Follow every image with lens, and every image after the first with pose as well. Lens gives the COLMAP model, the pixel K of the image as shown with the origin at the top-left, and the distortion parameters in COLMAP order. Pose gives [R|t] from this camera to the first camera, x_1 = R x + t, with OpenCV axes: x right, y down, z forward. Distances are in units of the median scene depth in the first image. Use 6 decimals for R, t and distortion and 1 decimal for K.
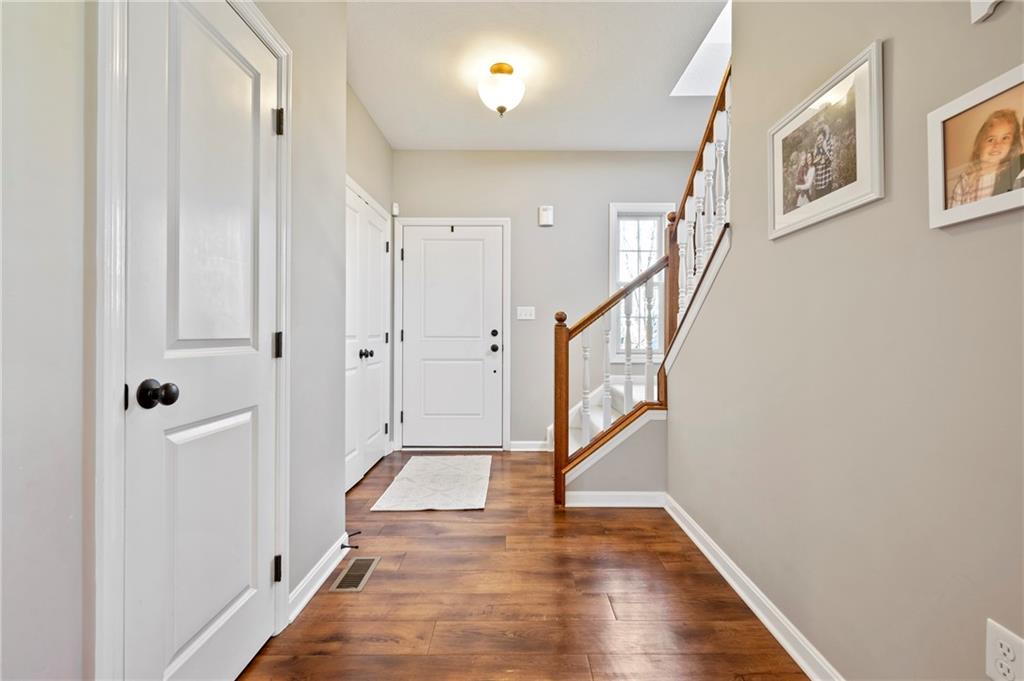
lens RADIAL K [[447.7, 0, 512.1], [0, 447.7, 325.2], [0, 0, 1]] dist [0.002046, 0.000131]
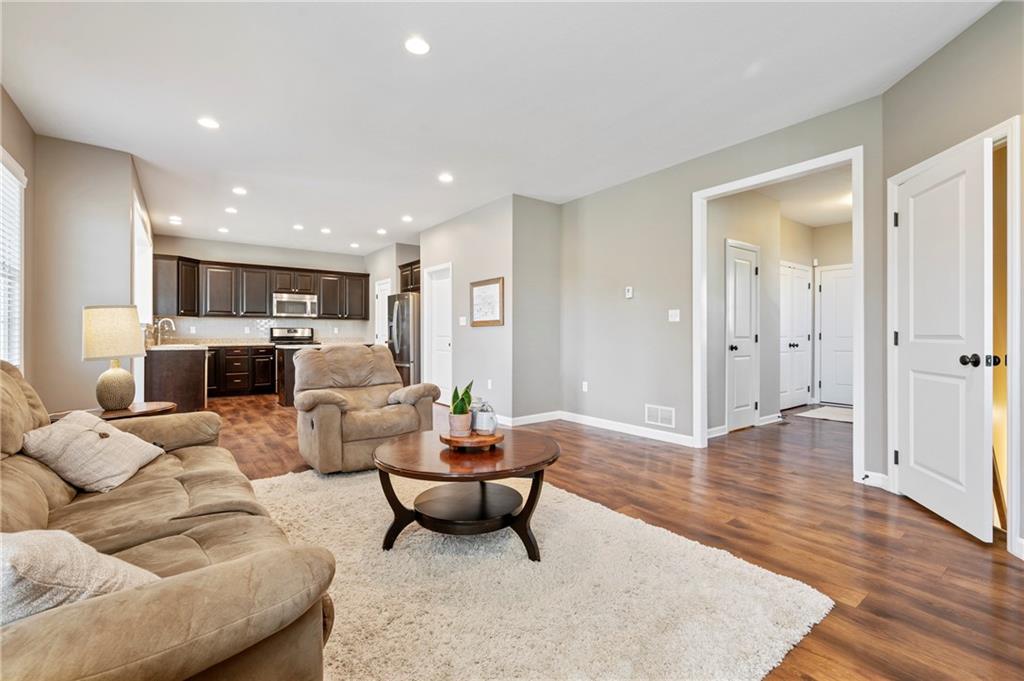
lens RADIAL K [[447.5, 0, 503.2], [0, 447.5, 334.1], [0, 0, 1]] dist [-0.001003, -0.000047]
pose [[0.596084, -0.002995, -0.802917, 0.677834], [0.012645, 0.999904, 0.005657, -0.020375], [0.802823, -0.013525, 0.596065, -1.653451]]
